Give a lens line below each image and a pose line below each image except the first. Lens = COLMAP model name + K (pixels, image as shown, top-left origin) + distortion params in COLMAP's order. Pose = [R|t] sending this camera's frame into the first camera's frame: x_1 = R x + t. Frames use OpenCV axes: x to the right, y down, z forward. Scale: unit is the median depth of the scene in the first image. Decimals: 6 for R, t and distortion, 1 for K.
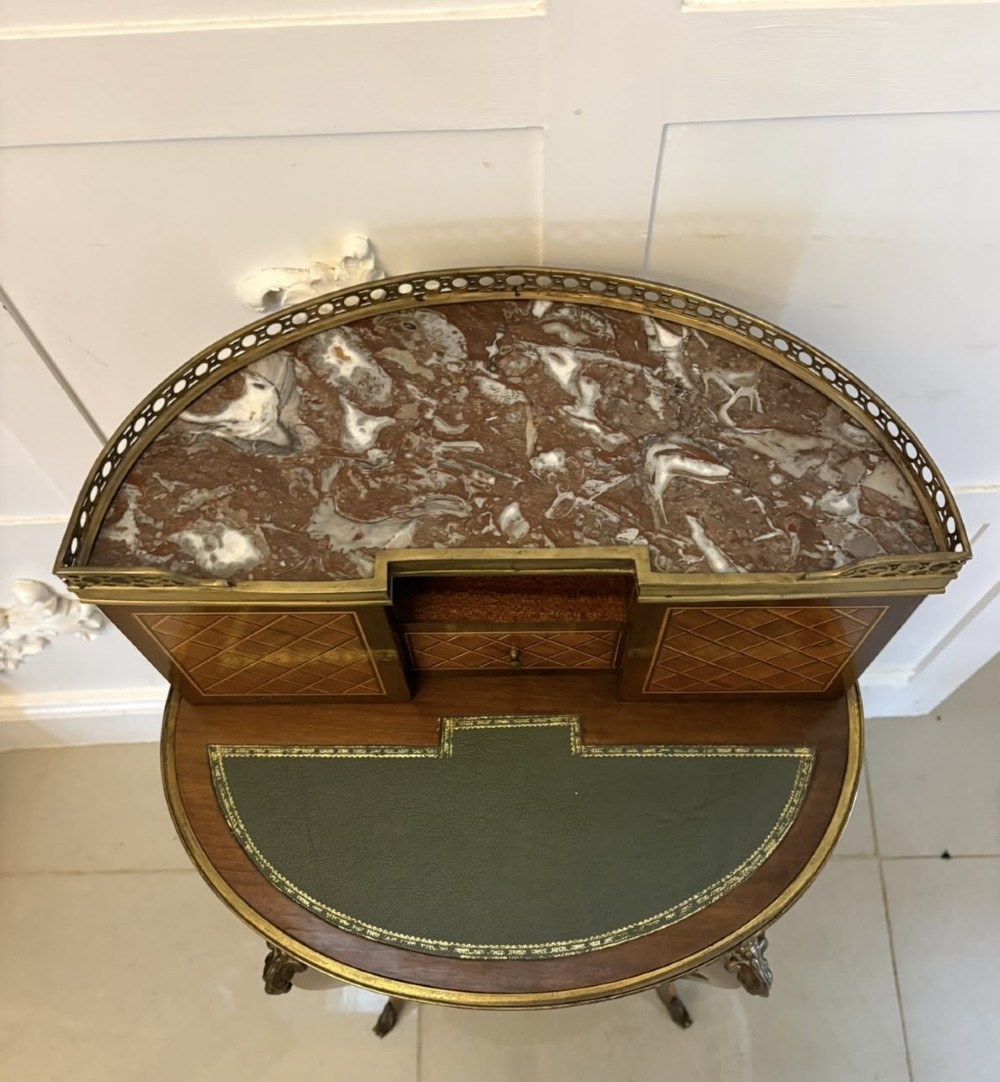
lens RADIAL K [[1003.0, 0, 505.4], [0, 1003.0, 660.3], [0, 0, 1]] dist [0.036720, 0.000000]
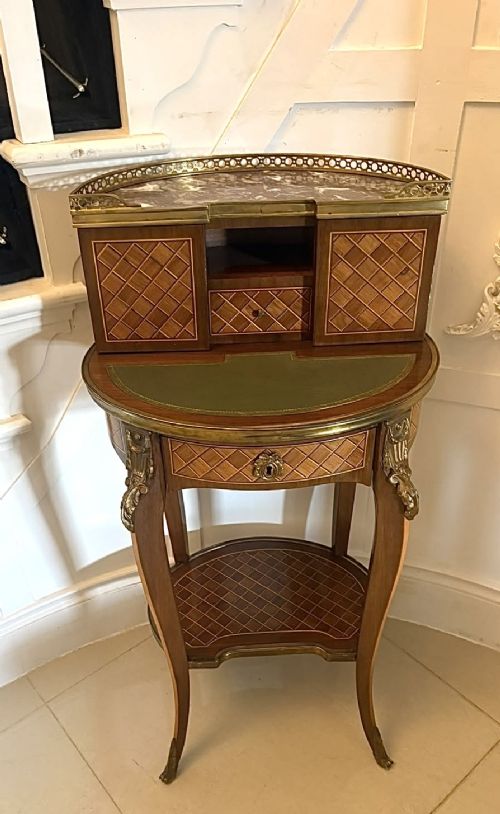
lens RADIAL K [[658.8, 0, 234.1], [0, 658.8, 453.0], [0, 0, 1]] dist [0.014604, -0.019263]
pose [[0.999553, -0.021691, 0.020588, -0.094163], [0.029438, 0.834943, -0.549548, 1.146901], [-0.005269, 0.549908, 0.835208, 0.033014]]
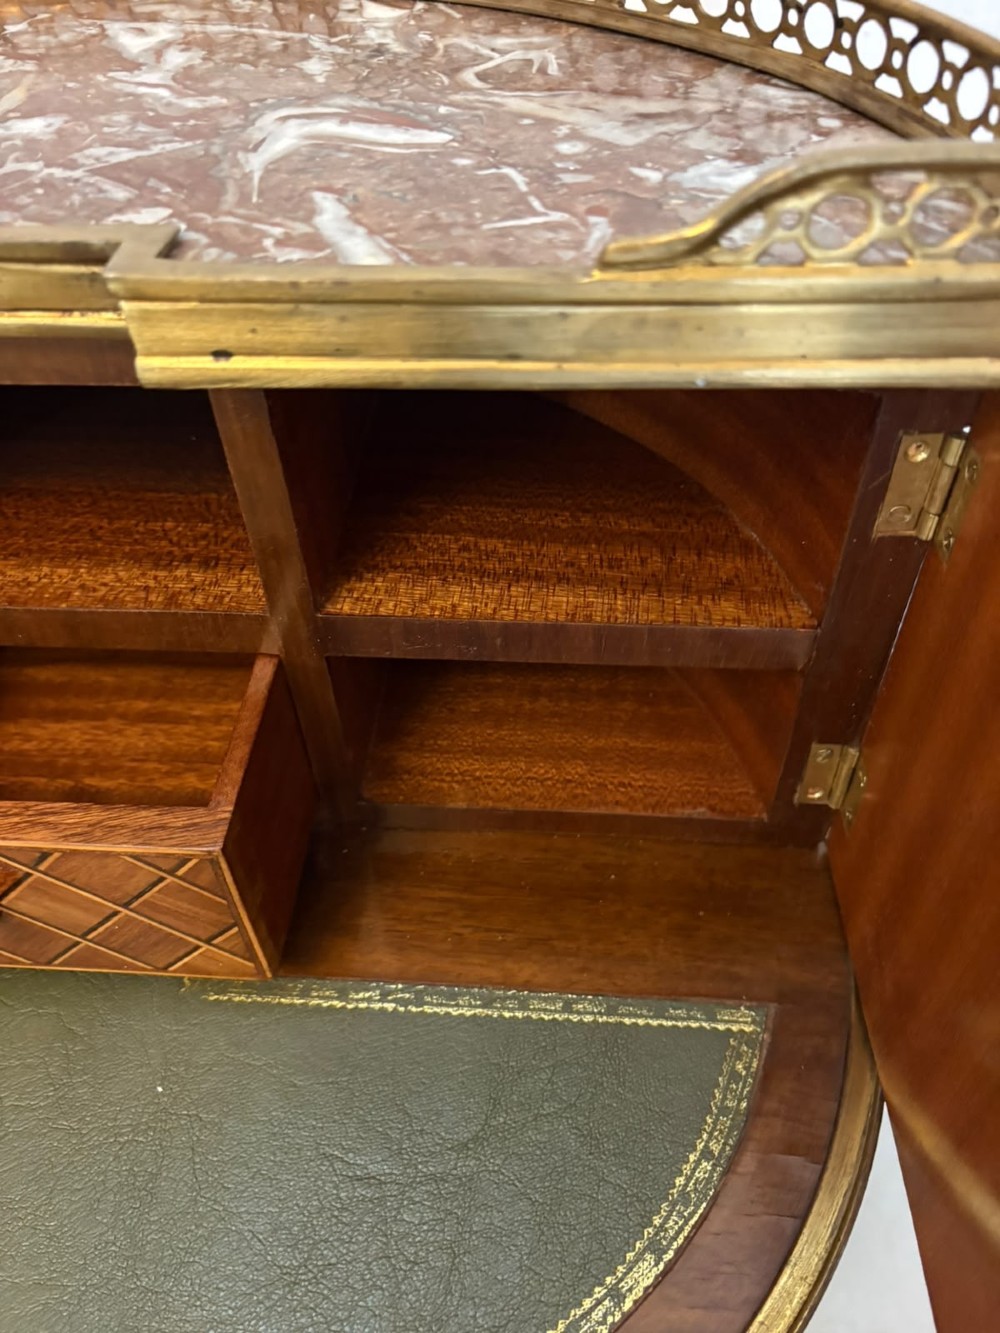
lens RADIAL K [[1072.5, 0, 480.8], [0, 1072.5, 674.0], [0, 0, 1]] dist [-0.009938, 0.011550]
pose [[0.997295, 0.043636, -0.059147, 0.256055], [-0.061932, 0.932251, -0.356471, 0.145925], [0.039585, 0.359170, 0.932432, 0.661844]]
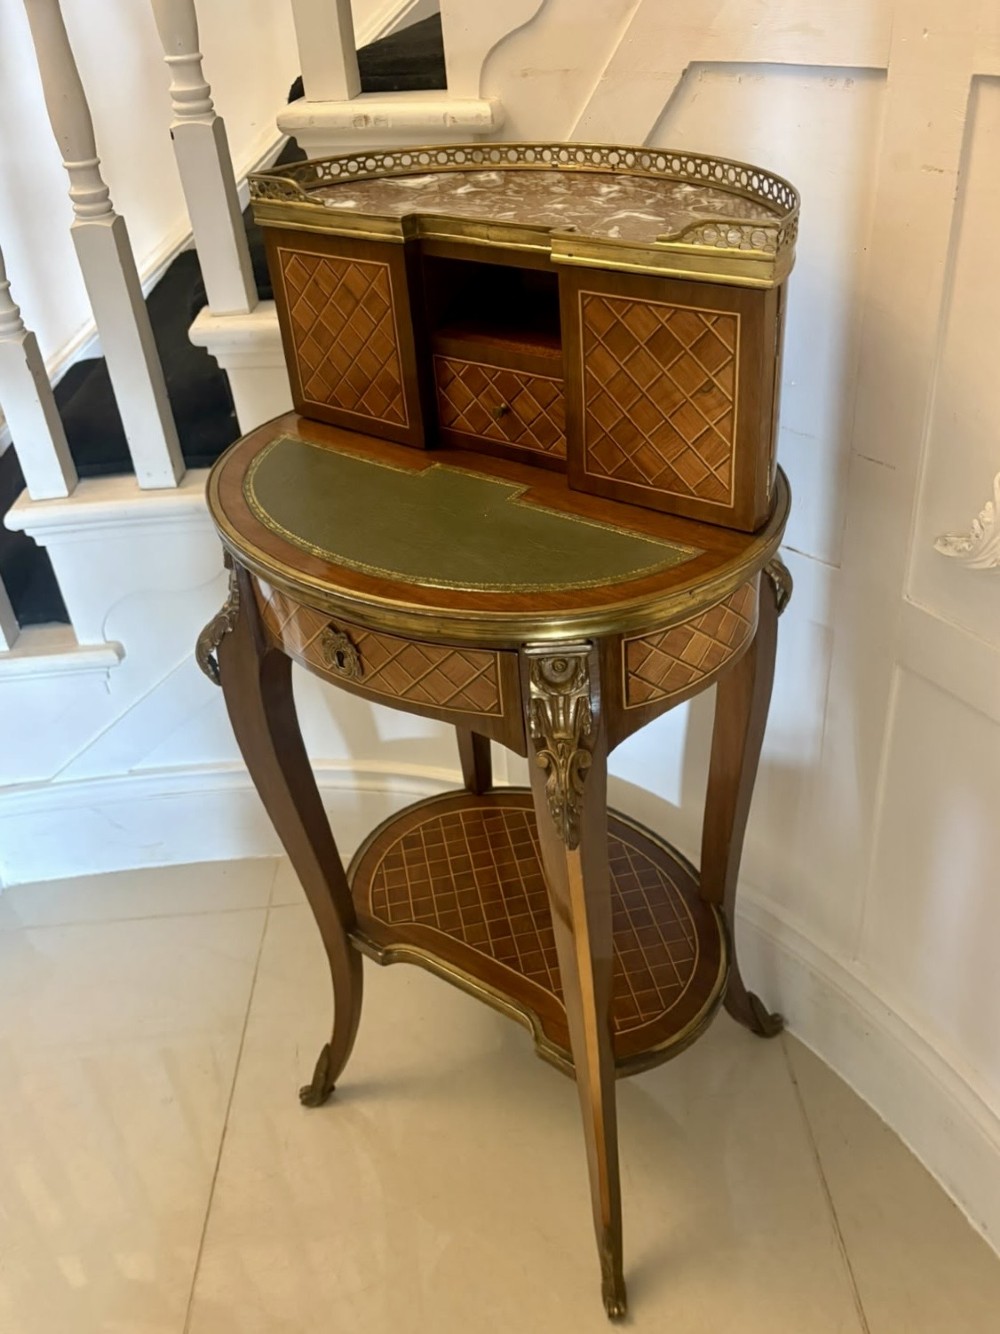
lens RADIAL K [[1073.3, 0, 515.8], [0, 1073.3, 569.3], [0, 0, 1]] dist [-0.009938, 0.011550]
pose [[0.808525, 0.276715, -0.519342, 0.863315], [-0.528451, 0.729701, -0.433907, 0.796540], [0.258896, 0.625272, 0.736212, 0.216569]]
